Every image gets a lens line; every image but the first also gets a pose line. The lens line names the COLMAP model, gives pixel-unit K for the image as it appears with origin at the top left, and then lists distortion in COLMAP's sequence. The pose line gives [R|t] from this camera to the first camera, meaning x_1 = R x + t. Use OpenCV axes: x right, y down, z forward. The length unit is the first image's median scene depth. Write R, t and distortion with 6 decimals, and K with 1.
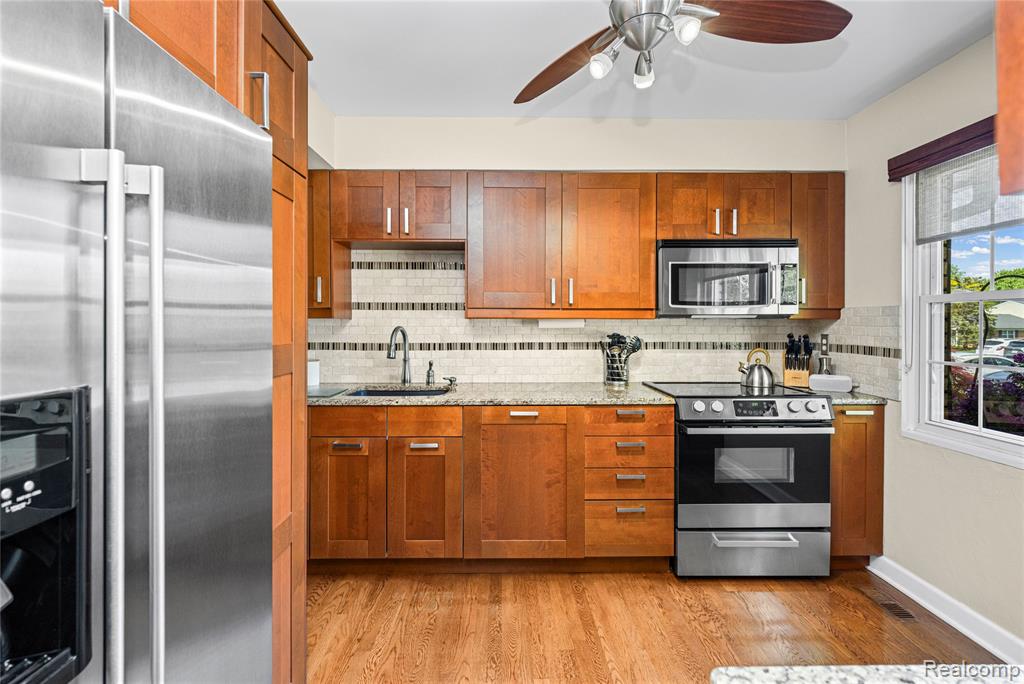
lens RADIAL K [[497.8, 0, 506.6], [0, 497.8, 327.5], [0, 0, 1]] dist [0.003448, -0.000827]
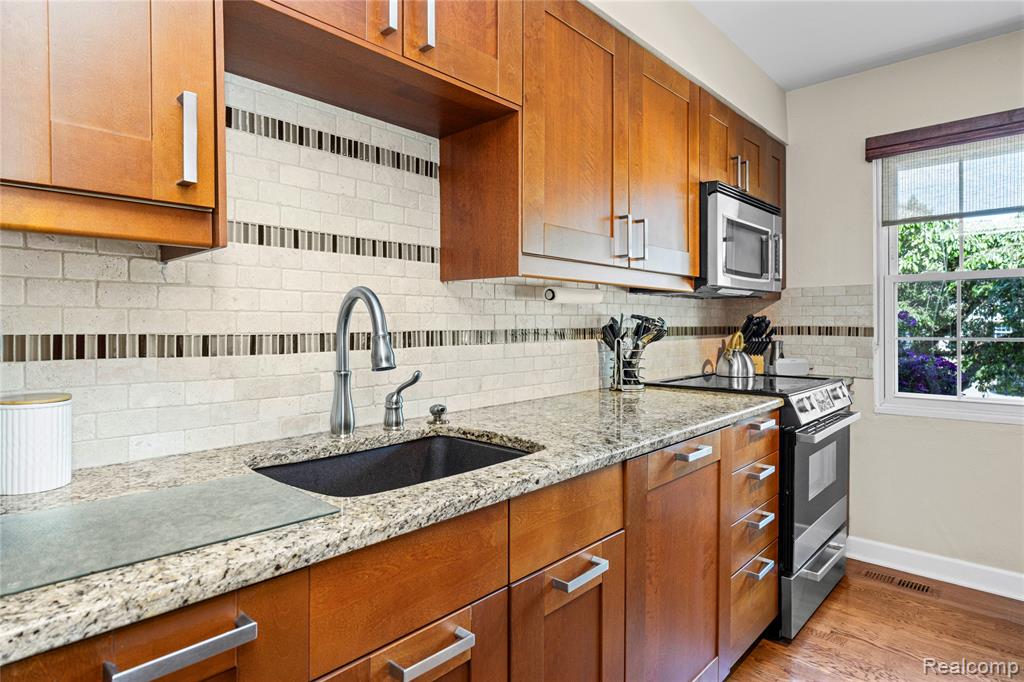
lens RADIAL K [[562.5, 0, 512.0], [0, 562.5, 327.6], [0, 0, 1]] dist [0.001632, -0.001409]
pose [[0.688680, -0.007139, 0.725030, -0.438405], [0.008210, 0.999964, 0.002047, 0.027993], [-0.725019, 0.004543, 0.688714, 0.594915]]
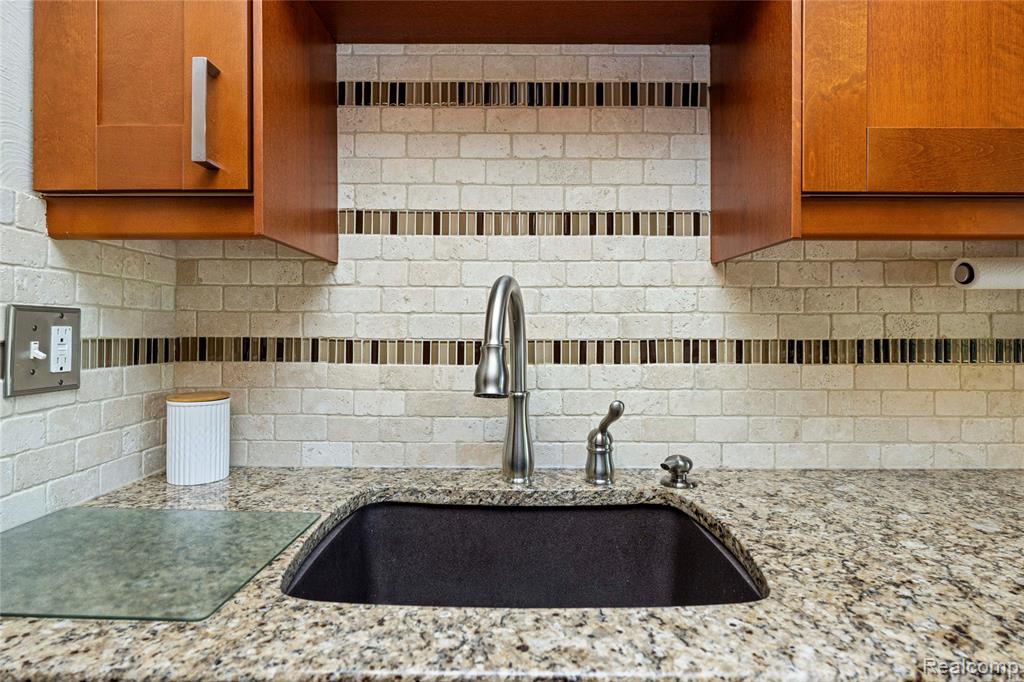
lens RADIAL K [[562.5, 0, 498.2], [0, 562.5, 325.1], [0, 0, 1]] dist [0.001632, -0.001409]
pose [[0.999743, 0.001938, -0.022606, -0.207984], [-0.002252, 0.999902, -0.013843, 0.027497], [0.022577, 0.013890, 0.999649, 0.668280]]
